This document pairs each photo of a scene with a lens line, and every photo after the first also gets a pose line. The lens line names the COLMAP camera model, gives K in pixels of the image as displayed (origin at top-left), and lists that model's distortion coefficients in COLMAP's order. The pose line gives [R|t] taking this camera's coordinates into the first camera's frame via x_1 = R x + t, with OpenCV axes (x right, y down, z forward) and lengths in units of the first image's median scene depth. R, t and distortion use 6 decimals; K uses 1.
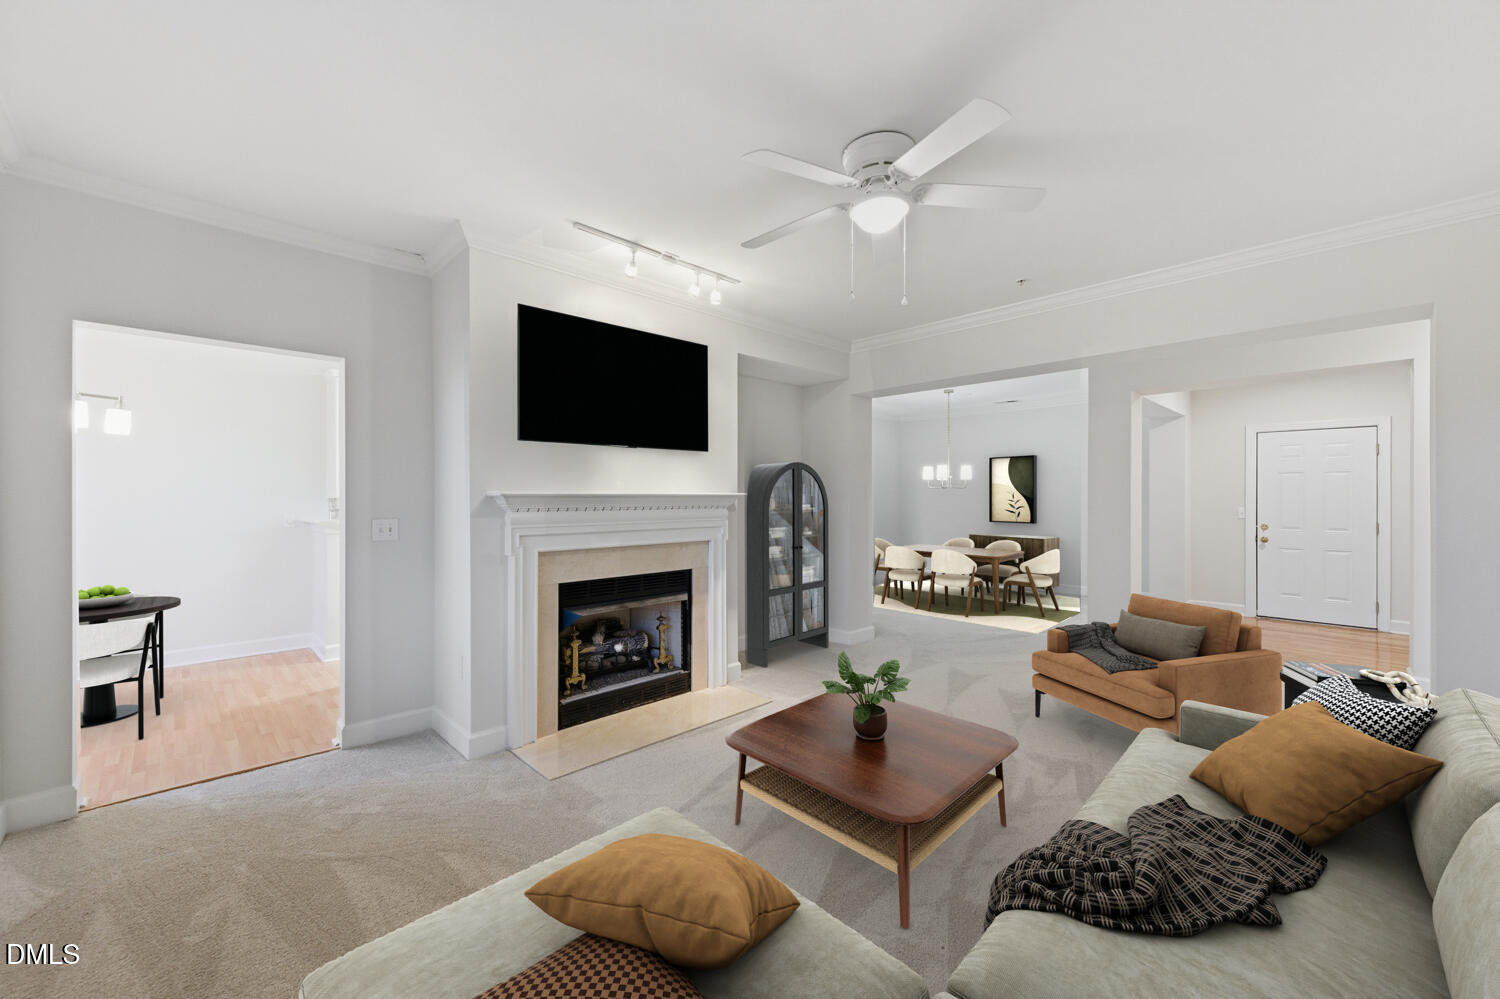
lens RADIAL K [[588.5, 0, 750.6], [0, 588.5, 496.5], [0, 0, 1]] dist [0.005275, -0.000731]
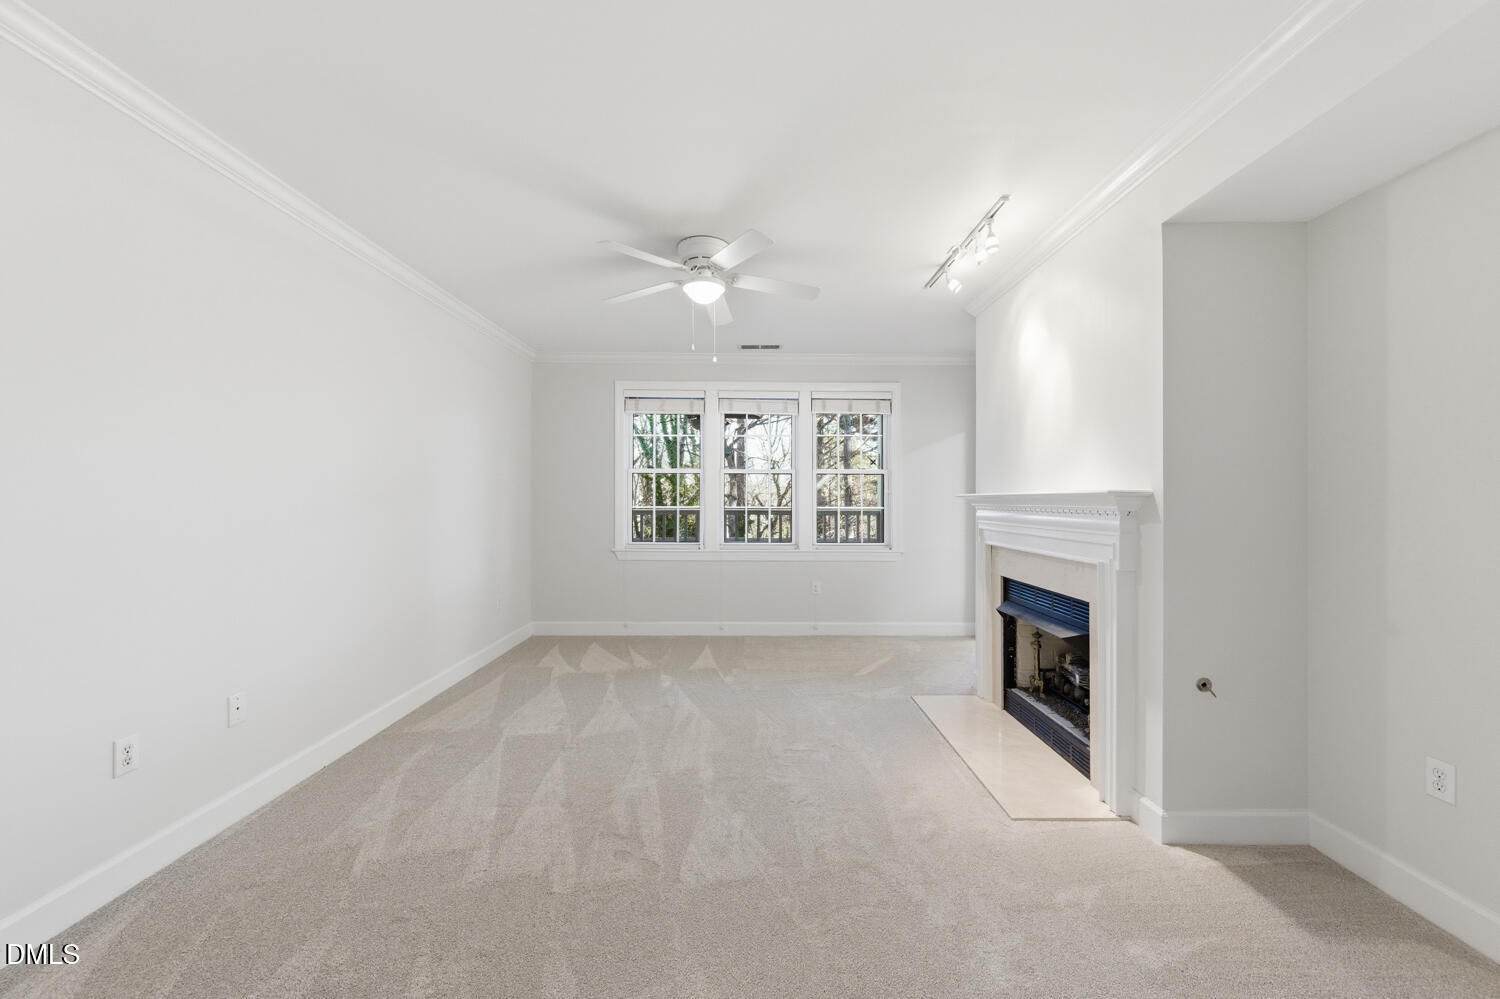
lens RADIAL K [[590.6, 0, 750.0], [0, 590.6, 499.5], [0, 0, 1]] dist [0.001105, -0.000082]
pose [[-0.707409, -0.005063, -0.706786, 0.694919], [-0.002810, 0.999987, -0.004351, 0.010114], [0.706799, -0.001092, -0.707414, 1.273809]]
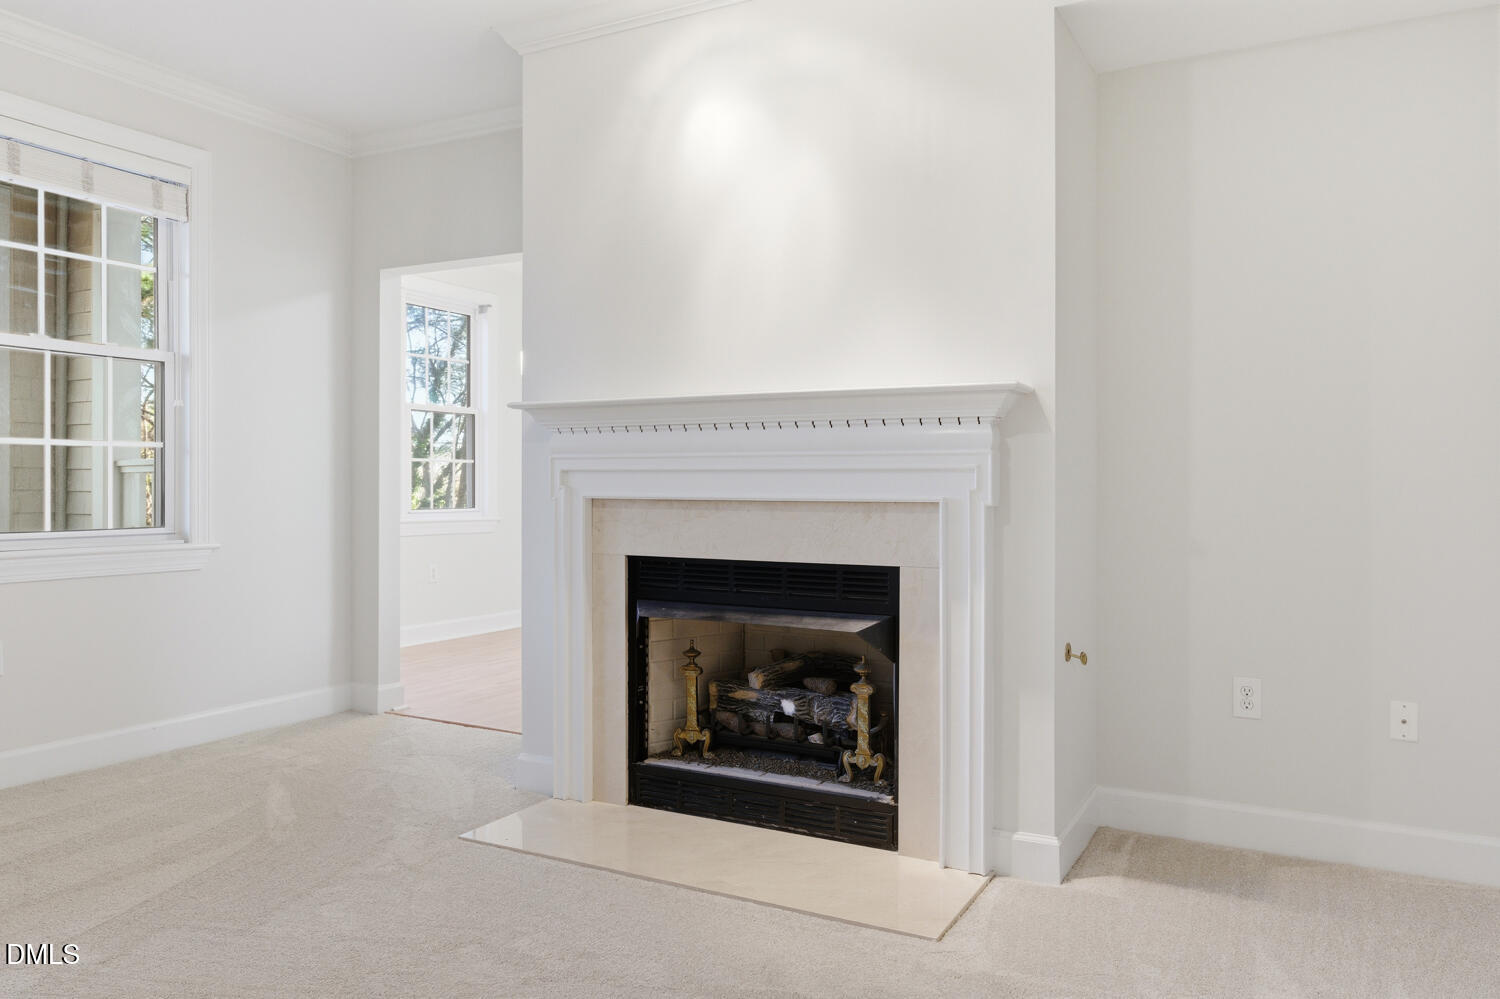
lens RADIAL K [[1076.9, 0, 744.2], [0, 1076.9, 479.6], [0, 0, 1]] dist [-0.002239, -0.000396]
pose [[0.281635, -0.004324, -0.959512, 0.653631], [0.000768, 0.999991, -0.004281, 0.067721], [0.959521, 0.000469, 0.281636, 0.711040]]
